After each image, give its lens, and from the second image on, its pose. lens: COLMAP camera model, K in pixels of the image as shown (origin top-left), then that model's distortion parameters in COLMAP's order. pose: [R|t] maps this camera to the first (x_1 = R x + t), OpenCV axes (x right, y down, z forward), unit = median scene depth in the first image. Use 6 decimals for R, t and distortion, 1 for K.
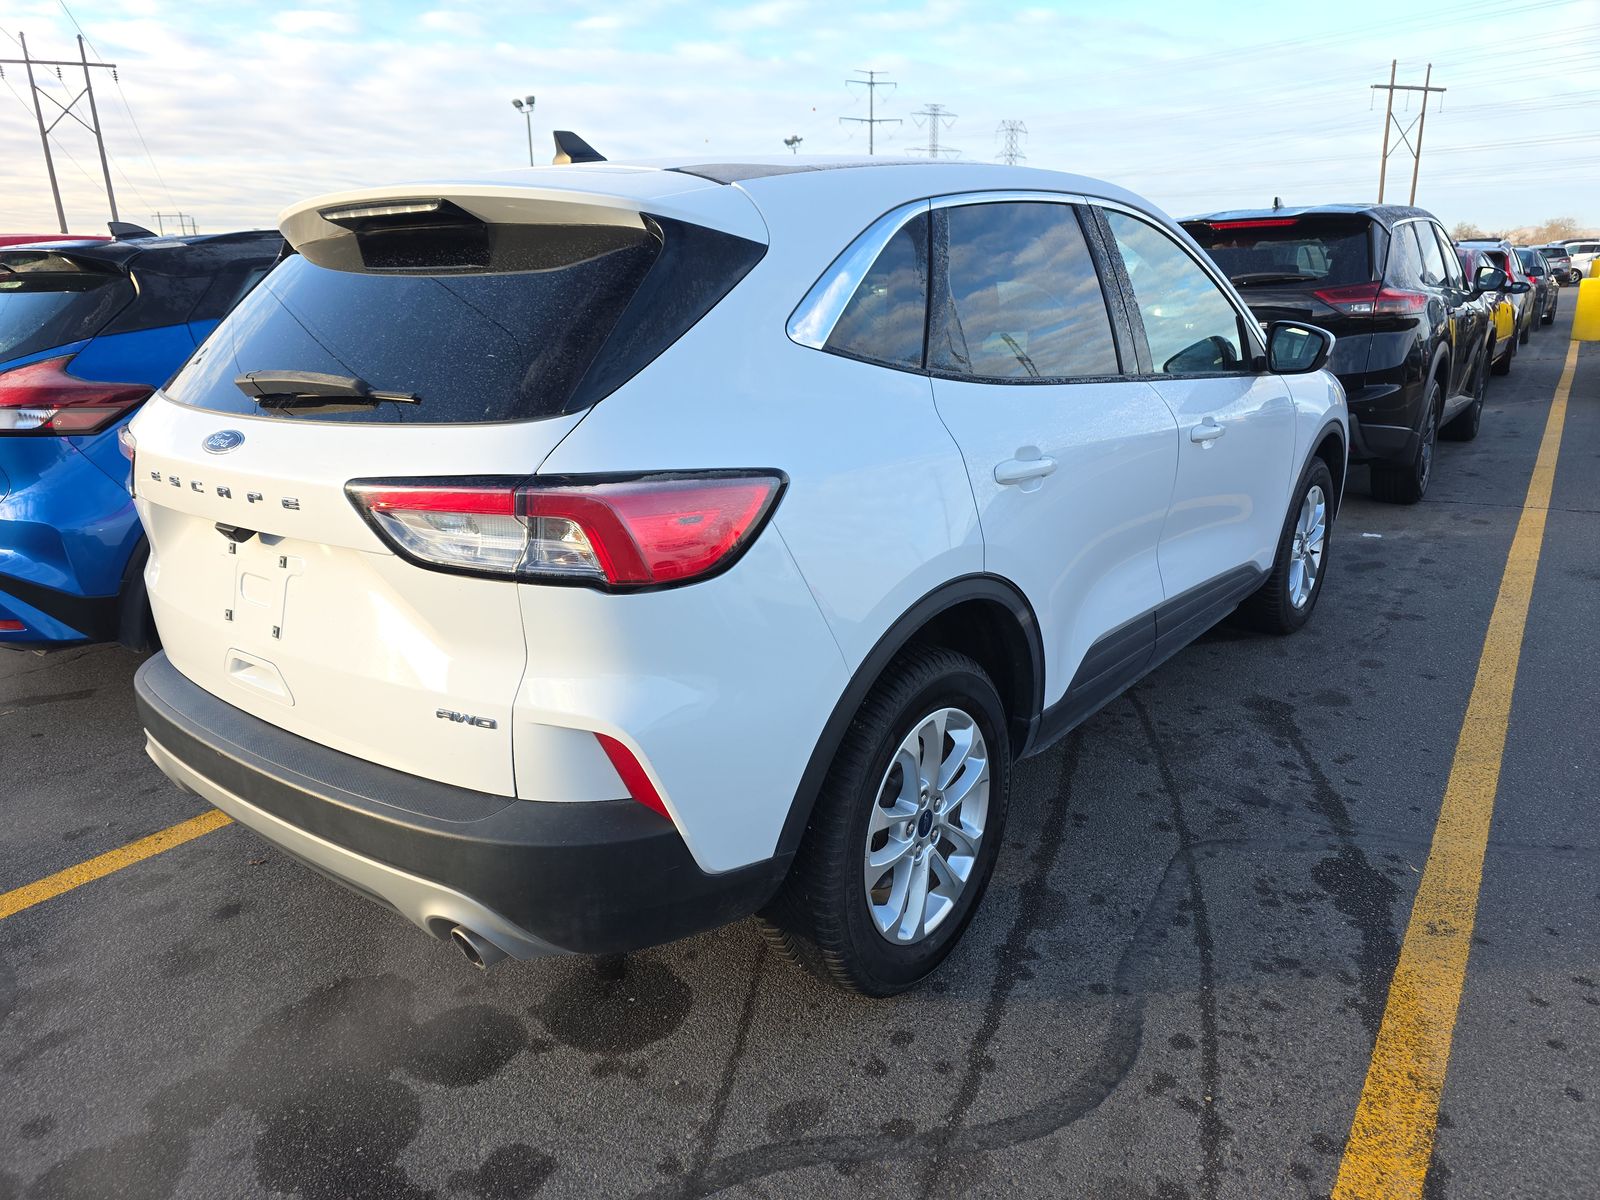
lens RADIAL K [[1087.1, 0, 785.5], [0, 1087.1, 602.9], [0, 0, 1]] dist [0.045866, -0.050416]
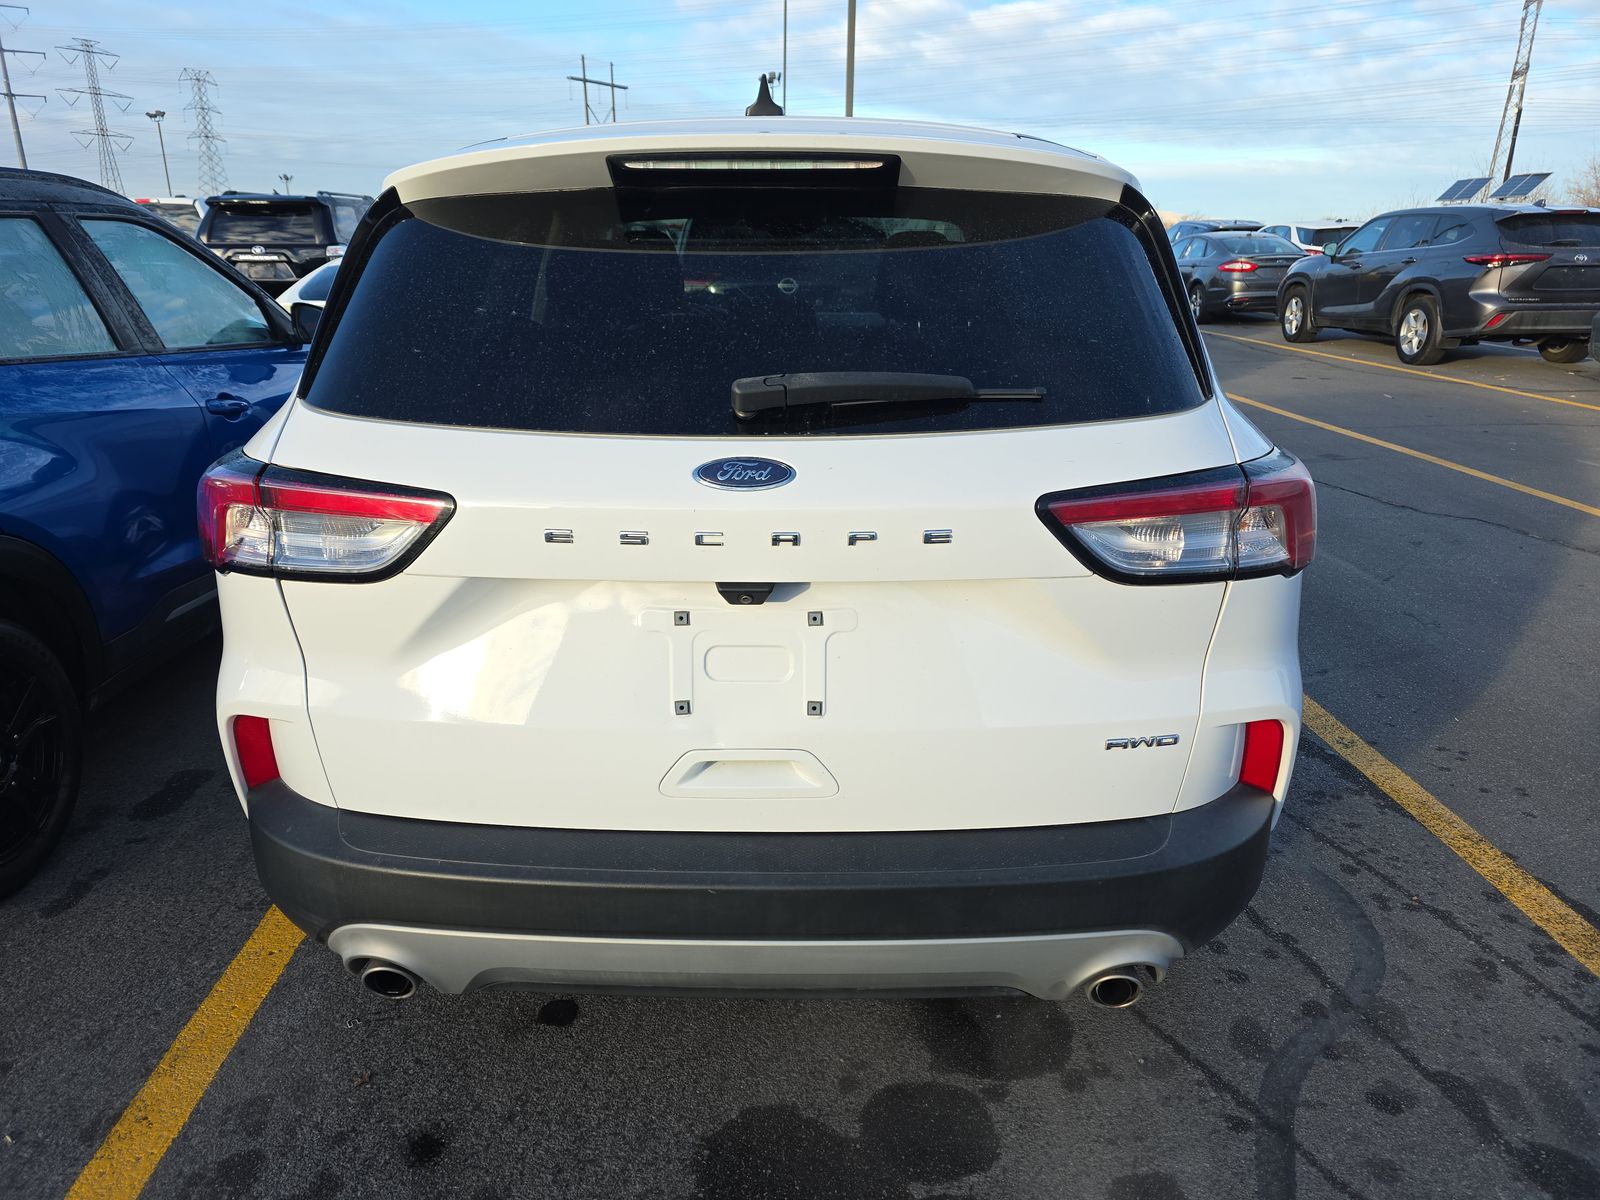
lens RADIAL K [[1087.1, 0, 785.5], [0, 1087.1, 602.9], [0, 0, 1]] dist [0.045866, -0.050416]
pose [[0.790809, -0.169533, 0.588115, -0.919888], [0.155906, 0.984974, 0.074294, -0.108157], [-0.591873, 0.032938, 0.805358, 0.382127]]
